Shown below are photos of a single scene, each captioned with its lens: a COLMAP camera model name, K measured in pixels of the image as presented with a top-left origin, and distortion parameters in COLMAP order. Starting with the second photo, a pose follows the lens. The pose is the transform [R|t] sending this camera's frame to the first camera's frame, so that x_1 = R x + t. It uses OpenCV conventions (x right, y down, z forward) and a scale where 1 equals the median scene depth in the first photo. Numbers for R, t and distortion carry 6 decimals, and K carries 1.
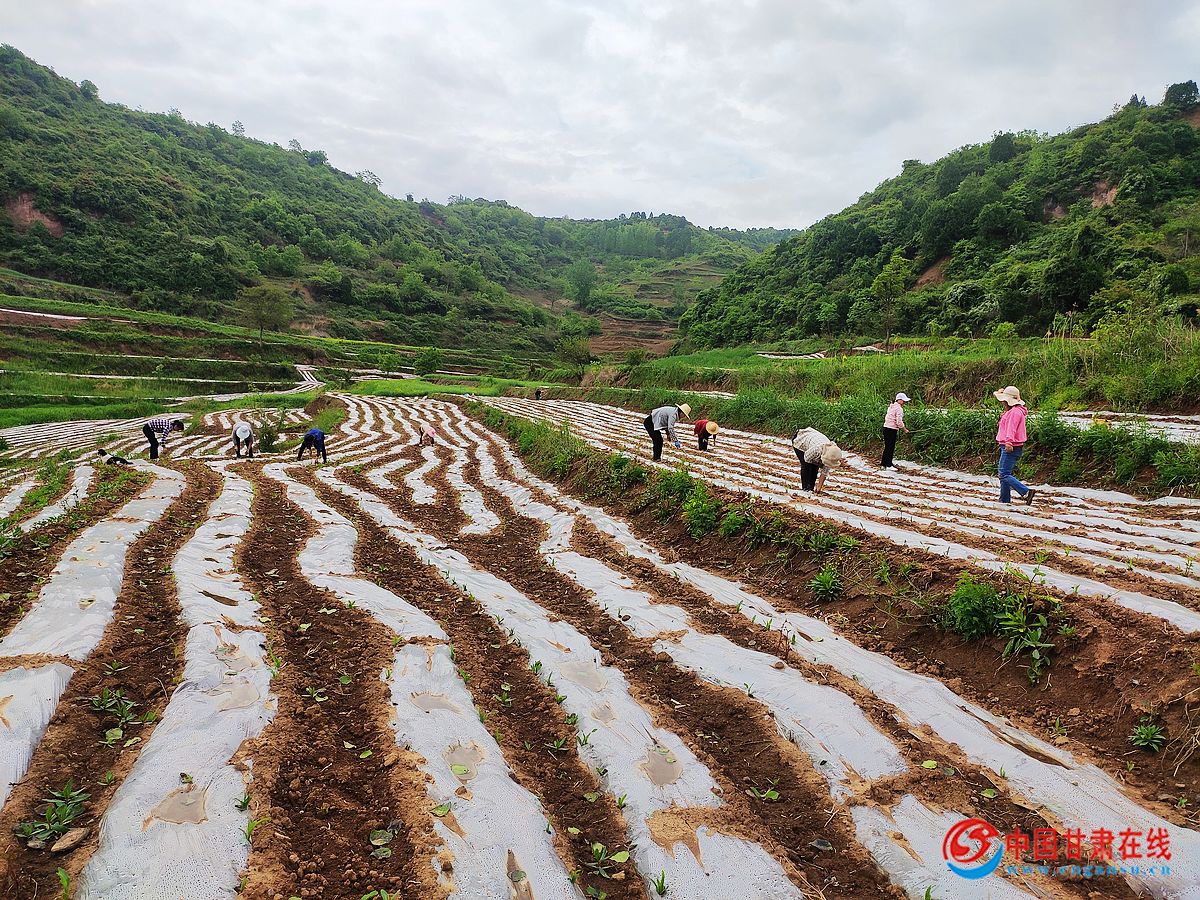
lens RADIAL K [[881.3, 0, 603.1], [0, 881.3, 449.8], [0, 0, 1]] dist [0.050617, -0.027858]
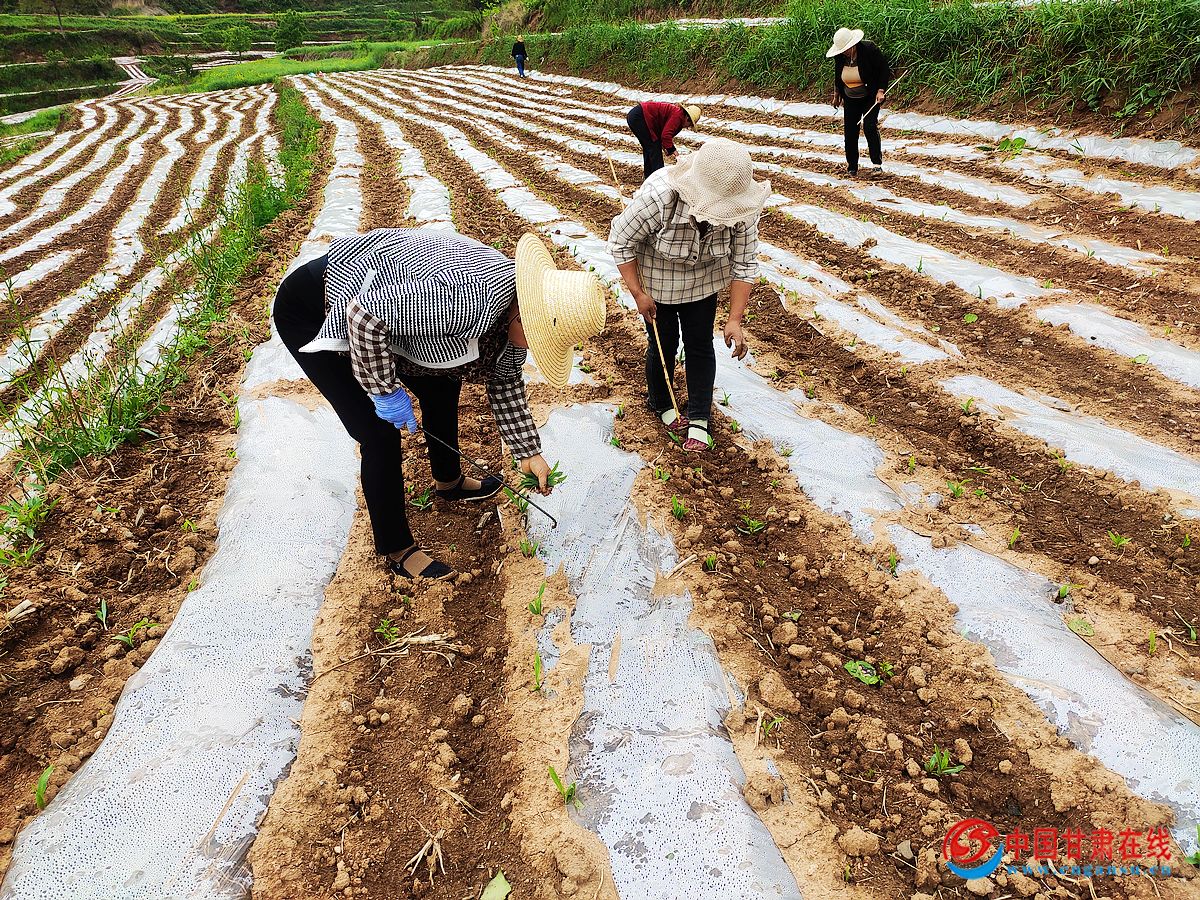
lens RADIAL K [[881.3, 0, 597.8], [0, 881.3, 447.6], [0, 0, 1]] dist [0.050617, -0.027858]
pose [[0.988601, -0.149049, 0.021267, 0.002365], [0.131546, 0.923811, 0.359541, -0.005163], [-0.073236, -0.352645, 0.932887, 0.080833]]
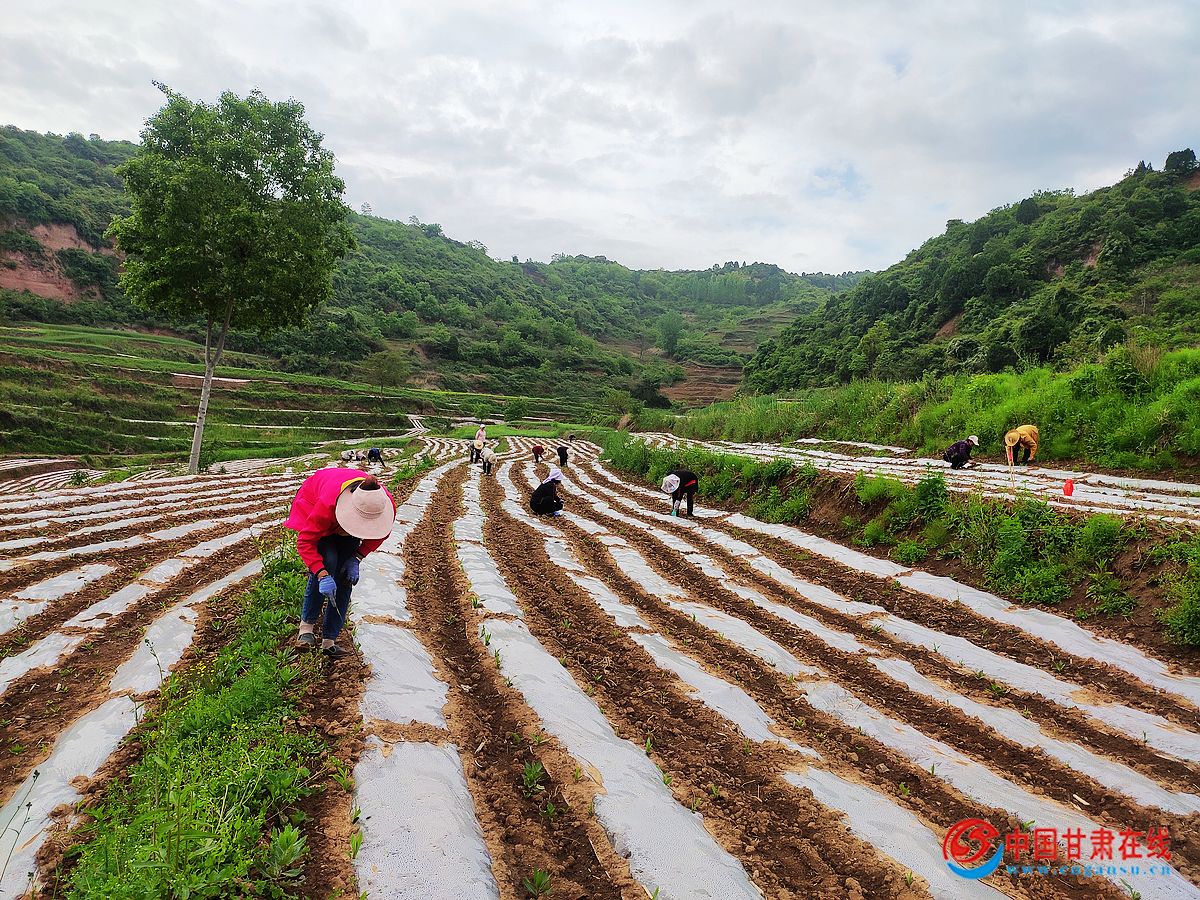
lens RADIAL K [[881.3, 0, 598.3], [0, 881.3, 445.1], [0, 0, 1]] dist [0.050617, -0.027858]
pose [[0.991599, -0.009202, -0.129023, 0.052593], [0.002269, 0.998551, -0.053772, 0.009167], [0.129331, 0.053028, 0.990183, -0.128183]]
